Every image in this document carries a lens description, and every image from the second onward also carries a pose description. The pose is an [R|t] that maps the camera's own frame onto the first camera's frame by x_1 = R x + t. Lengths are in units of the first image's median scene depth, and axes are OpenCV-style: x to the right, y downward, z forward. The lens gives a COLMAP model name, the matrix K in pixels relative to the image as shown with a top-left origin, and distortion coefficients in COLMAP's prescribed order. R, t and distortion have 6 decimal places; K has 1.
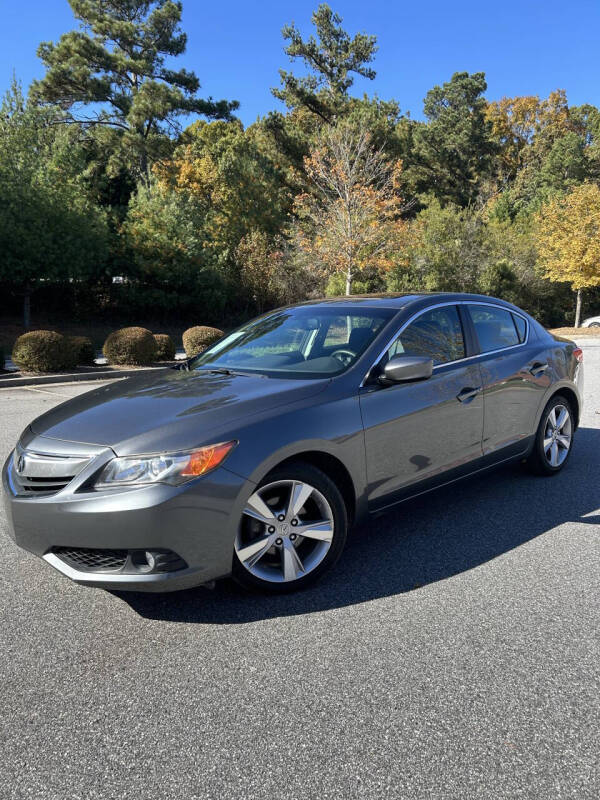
lens RADIAL K [[626.1, 0, 300.0], [0, 626.1, 400.0], [0, 0, 1]] dist [0.051486, -0.044926]
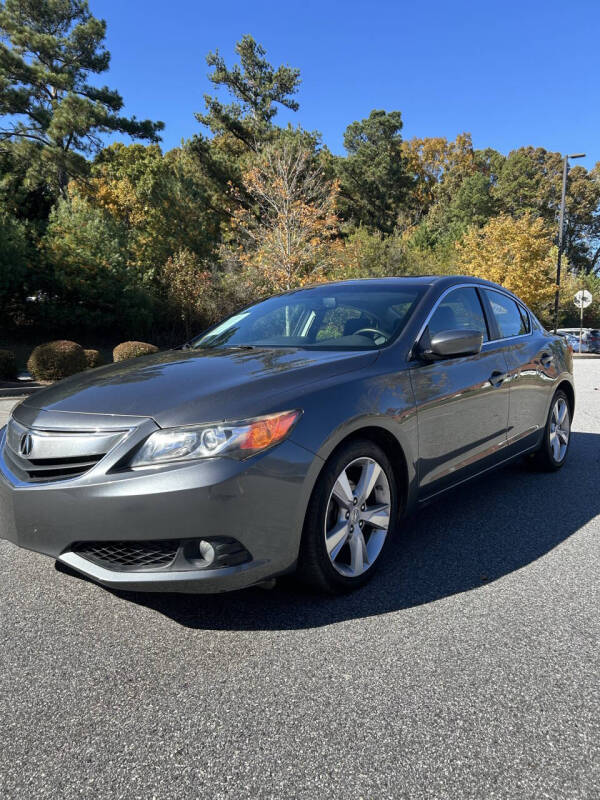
lens RADIAL K [[622.3, 0, 299.5], [0, 622.3, 402.0], [0, 0, 1]] dist [0.040761, -0.042867]
pose [[0.990673, -0.001196, 0.136252, -0.023143], [0.006880, 0.999125, -0.041250, 0.009417], [-0.136084, 0.041803, 0.989815, 0.017143]]
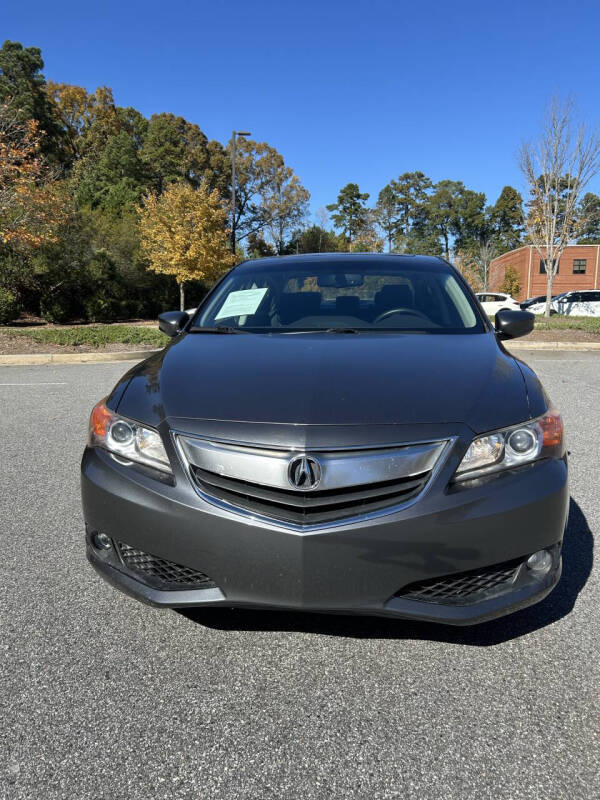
lens RADIAL K [[626.1, 0, 300.0], [0, 626.1, 400.0], [0, 0, 1]] dist [0.051486, -0.044926]
pose [[0.758095, -0.080673, 0.647135, -0.091829], [0.077043, 0.996449, 0.033966, 0.001568], [-0.647577, 0.024108, 0.761618, 0.060099]]
